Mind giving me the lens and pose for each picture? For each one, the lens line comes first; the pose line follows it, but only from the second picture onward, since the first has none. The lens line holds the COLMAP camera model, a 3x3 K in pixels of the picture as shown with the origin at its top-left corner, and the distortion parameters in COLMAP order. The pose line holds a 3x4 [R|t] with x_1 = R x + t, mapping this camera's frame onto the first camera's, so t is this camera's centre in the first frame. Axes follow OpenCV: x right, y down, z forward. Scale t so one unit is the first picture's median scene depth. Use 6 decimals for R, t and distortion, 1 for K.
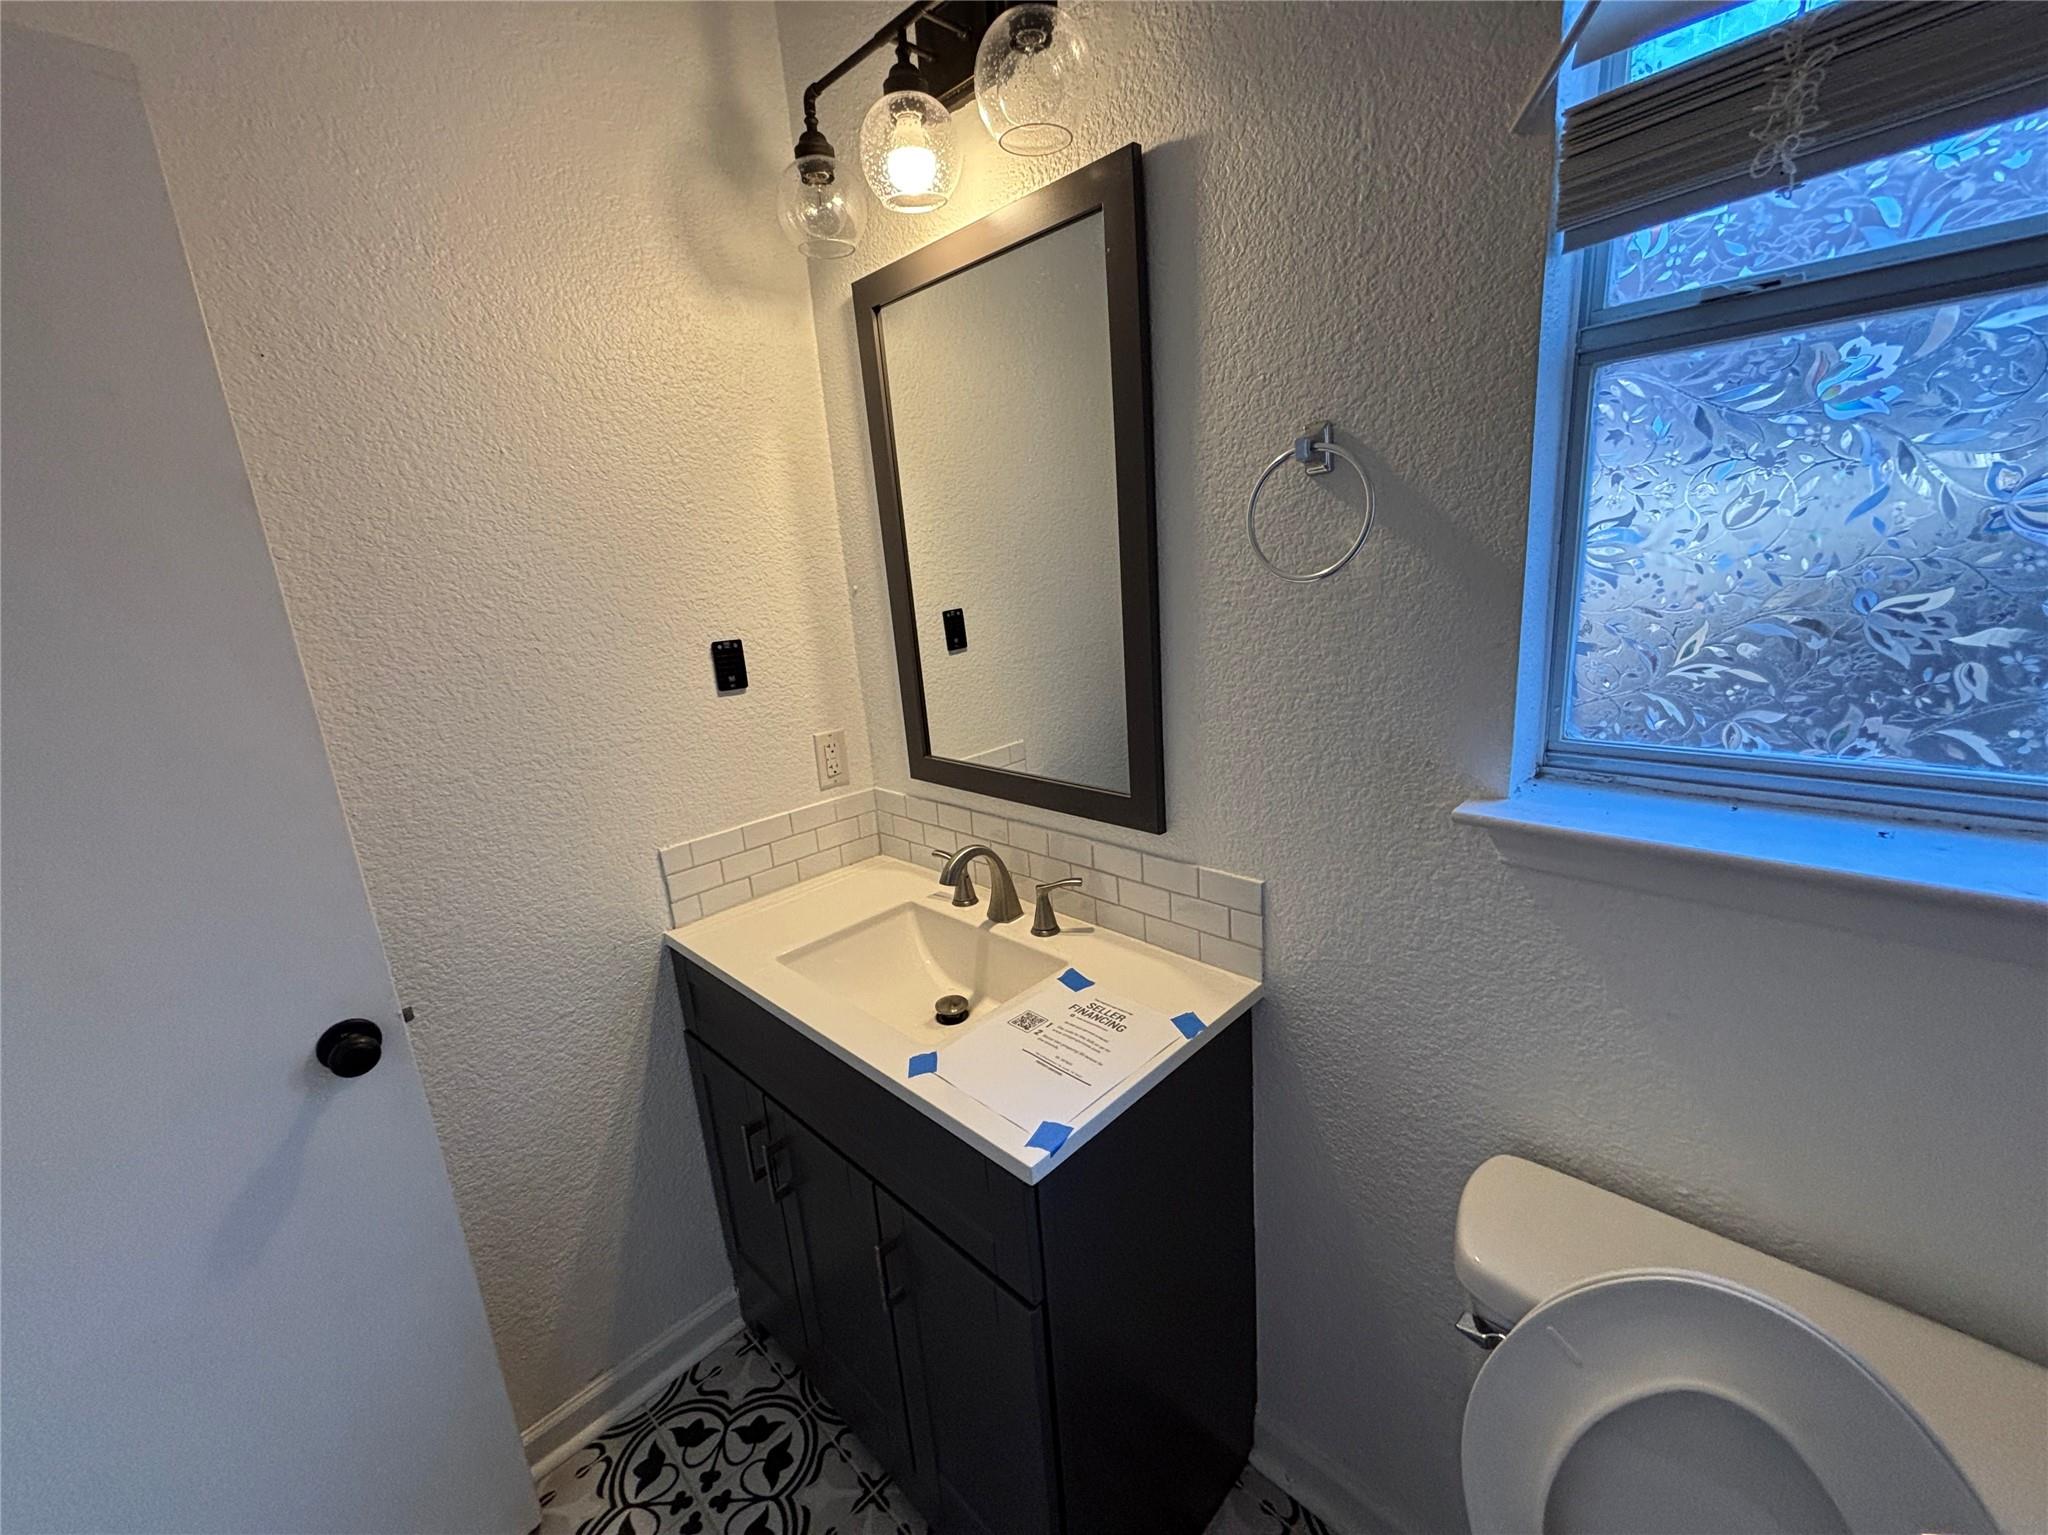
lens RADIAL K [[820.1, 0, 1026.8], [0, 820.1, 760.5], [0, 0, 1]] dist [-0.001098, 0.000060]
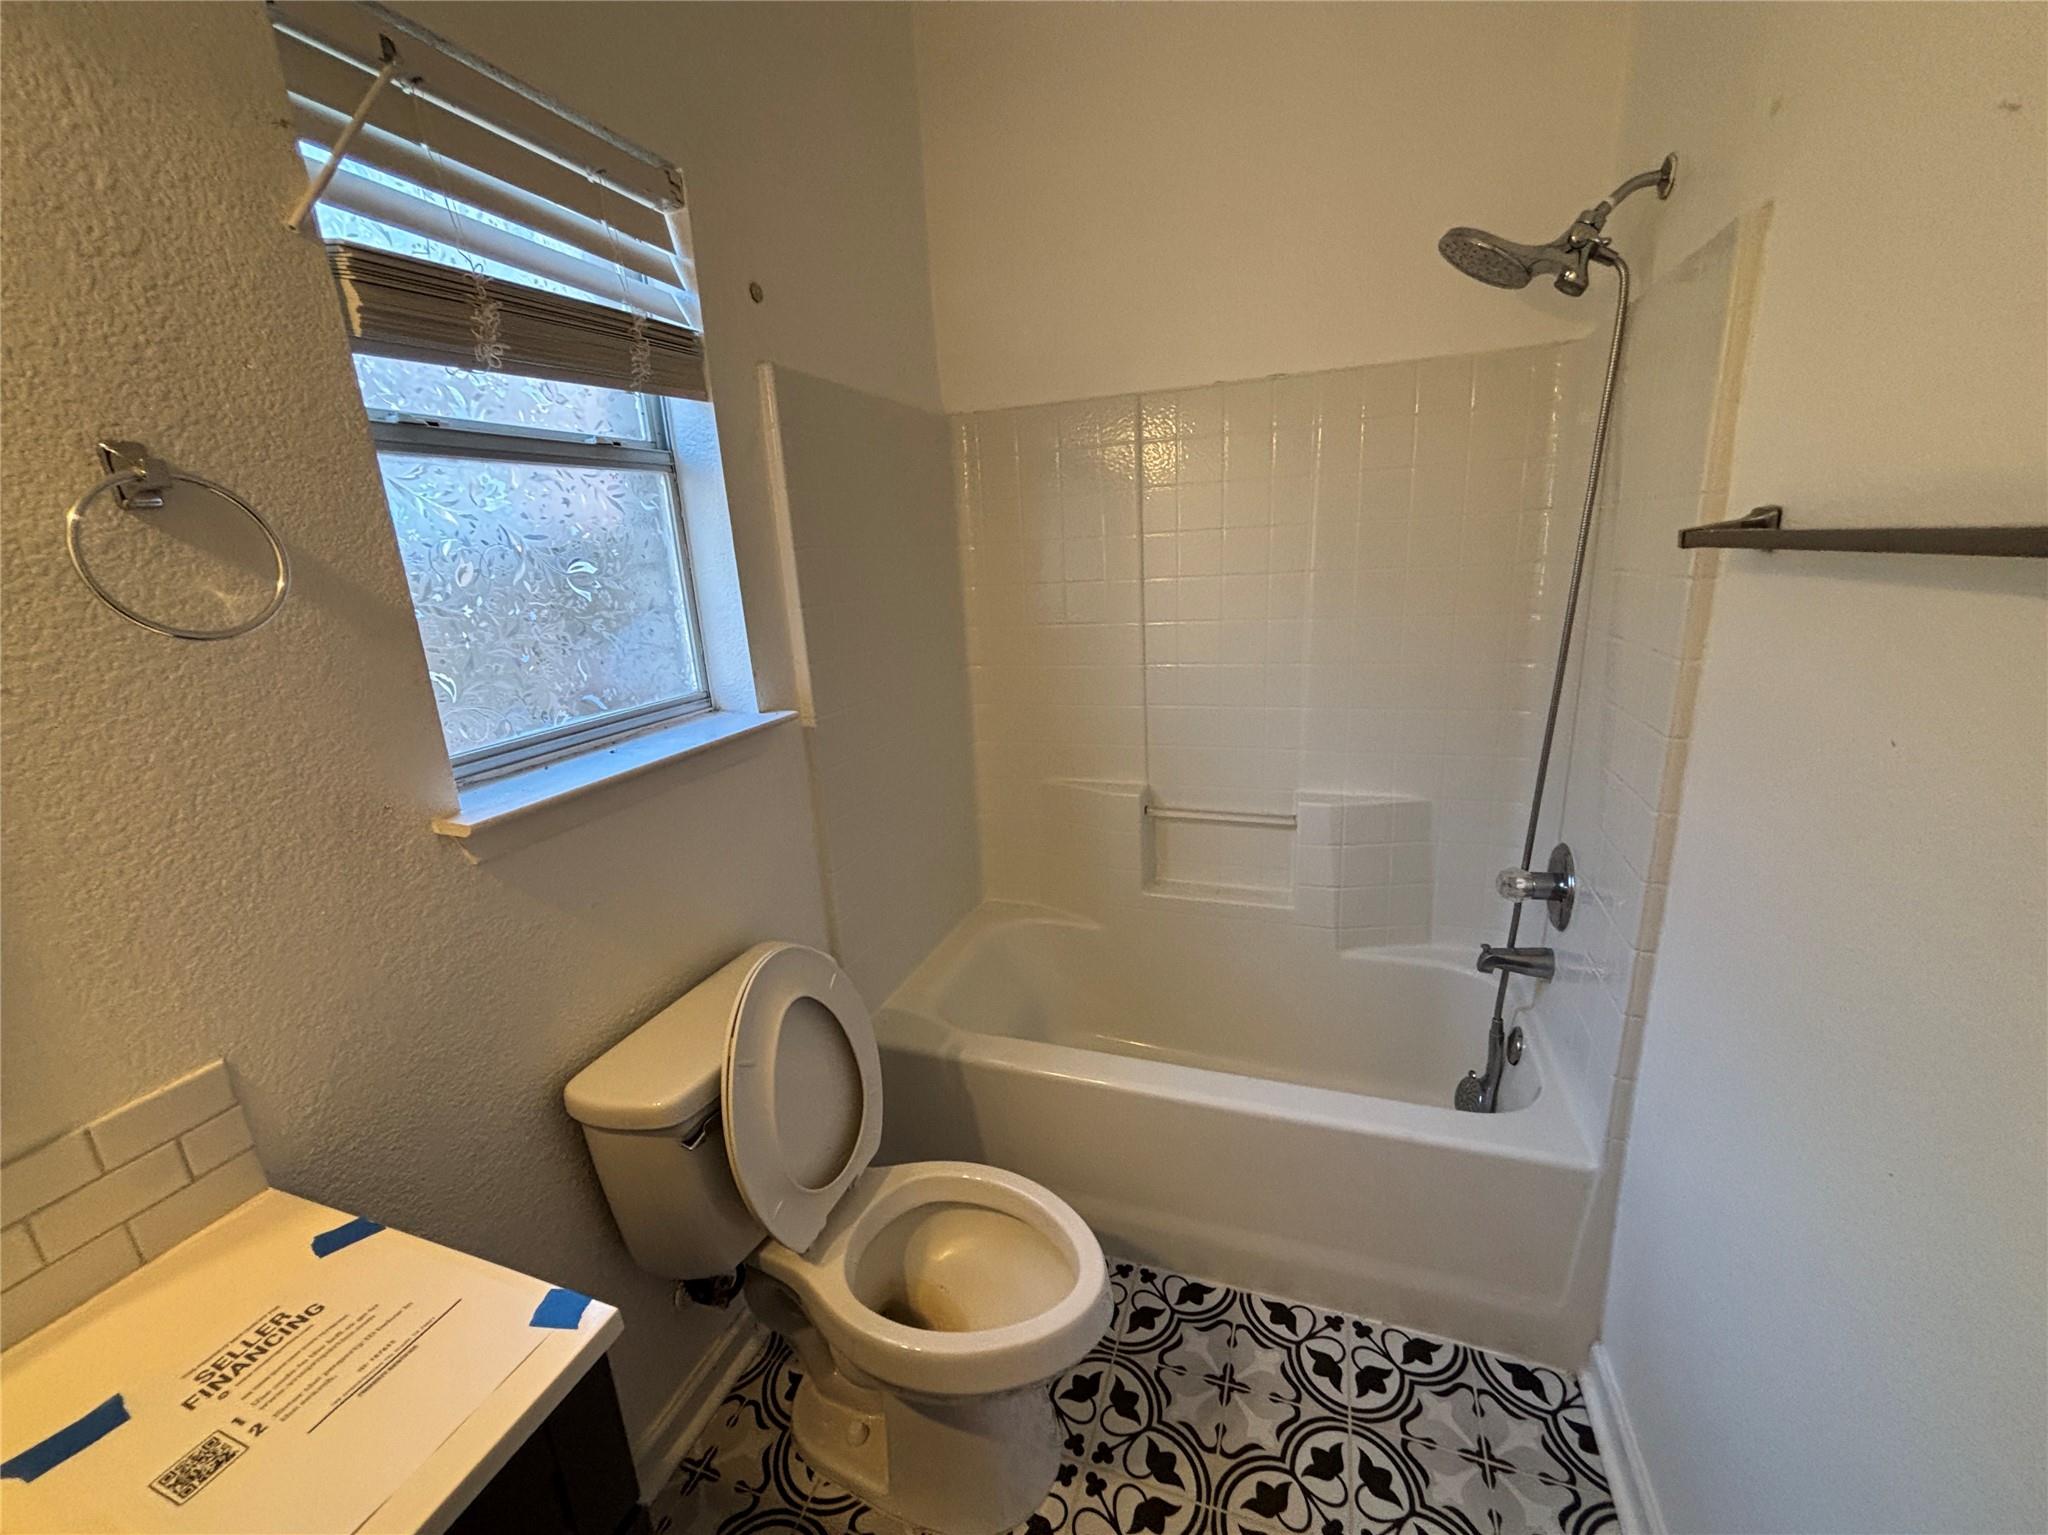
lens RADIAL K [[820.1, 0, 1026.0], [0, 820.1, 766.4], [0, 0, 1]] dist [-0.001098, 0.000060]
pose [[-0.416529, -0.146217, 0.897287, -0.783131], [0.301010, 0.909131, 0.287878, -0.103550], [-0.857844, 0.390002, -0.334667, 0.681187]]
